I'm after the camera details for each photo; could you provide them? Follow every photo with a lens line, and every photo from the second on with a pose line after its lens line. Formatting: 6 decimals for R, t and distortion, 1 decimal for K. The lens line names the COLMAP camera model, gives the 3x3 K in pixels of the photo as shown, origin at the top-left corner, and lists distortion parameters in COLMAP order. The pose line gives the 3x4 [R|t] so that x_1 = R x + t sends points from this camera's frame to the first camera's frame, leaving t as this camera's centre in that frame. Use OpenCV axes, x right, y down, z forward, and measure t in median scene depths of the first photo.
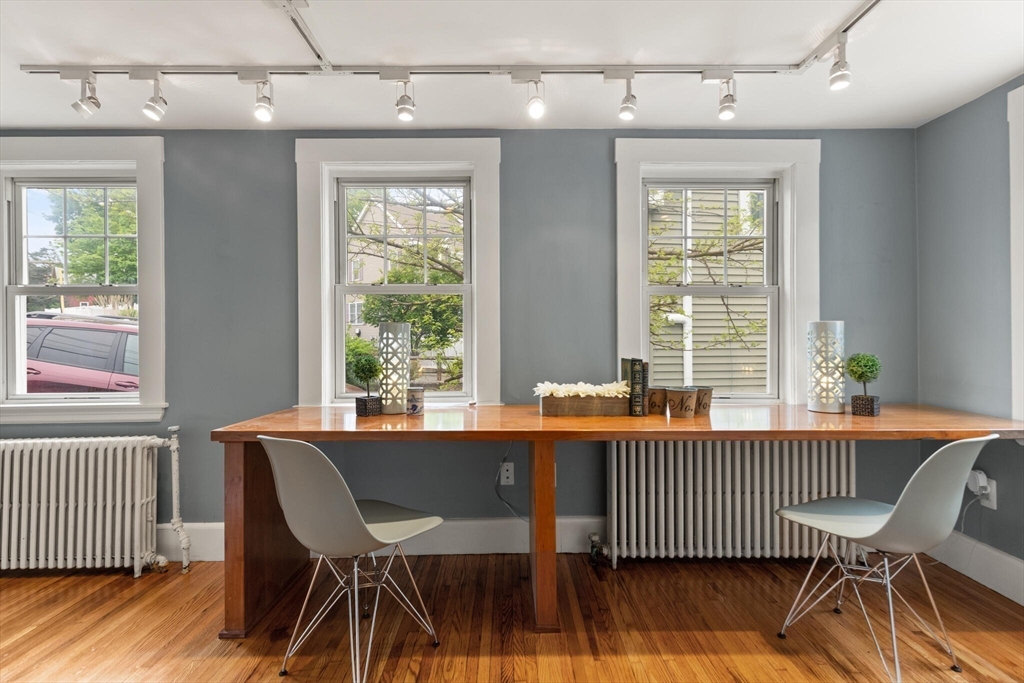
lens RADIAL K [[466.1, 0, 514.7], [0, 466.1, 334.4], [0, 0, 1]] dist [0.003623, 0.000901]
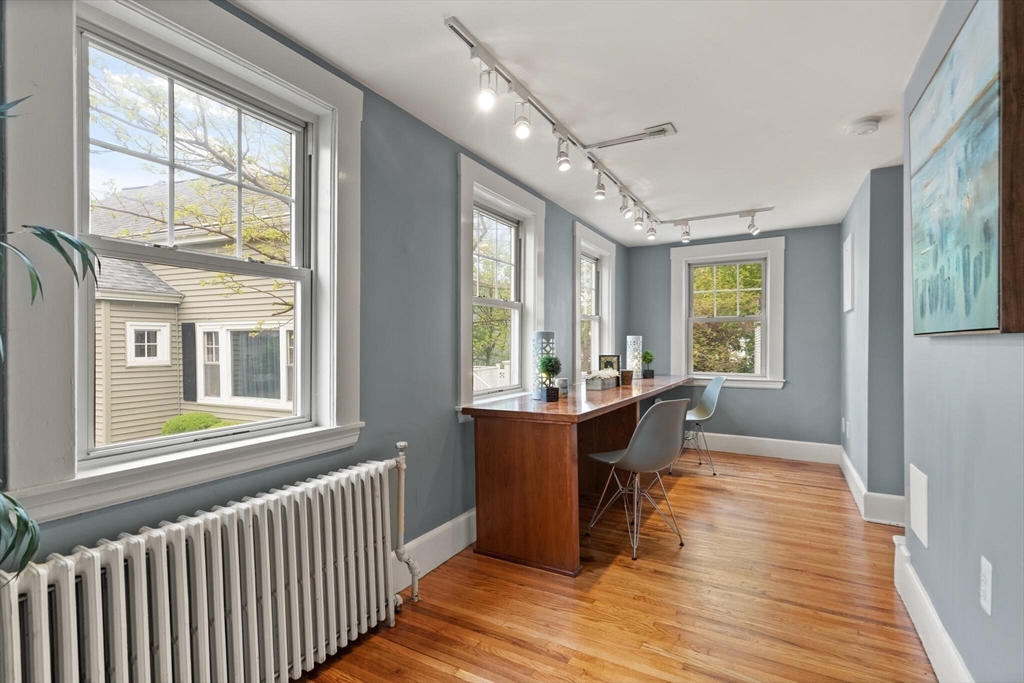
lens RADIAL K [[473.0, 0, 509.9], [0, 473.0, 344.5], [0, 0, 1]] dist [0.004446, 0.000298]
pose [[0.510790, 0.001456, 0.859704, -1.549120], [-0.010294, 0.999937, 0.004423, 0.008166], [-0.859644, -0.011109, 0.510773, 0.421608]]
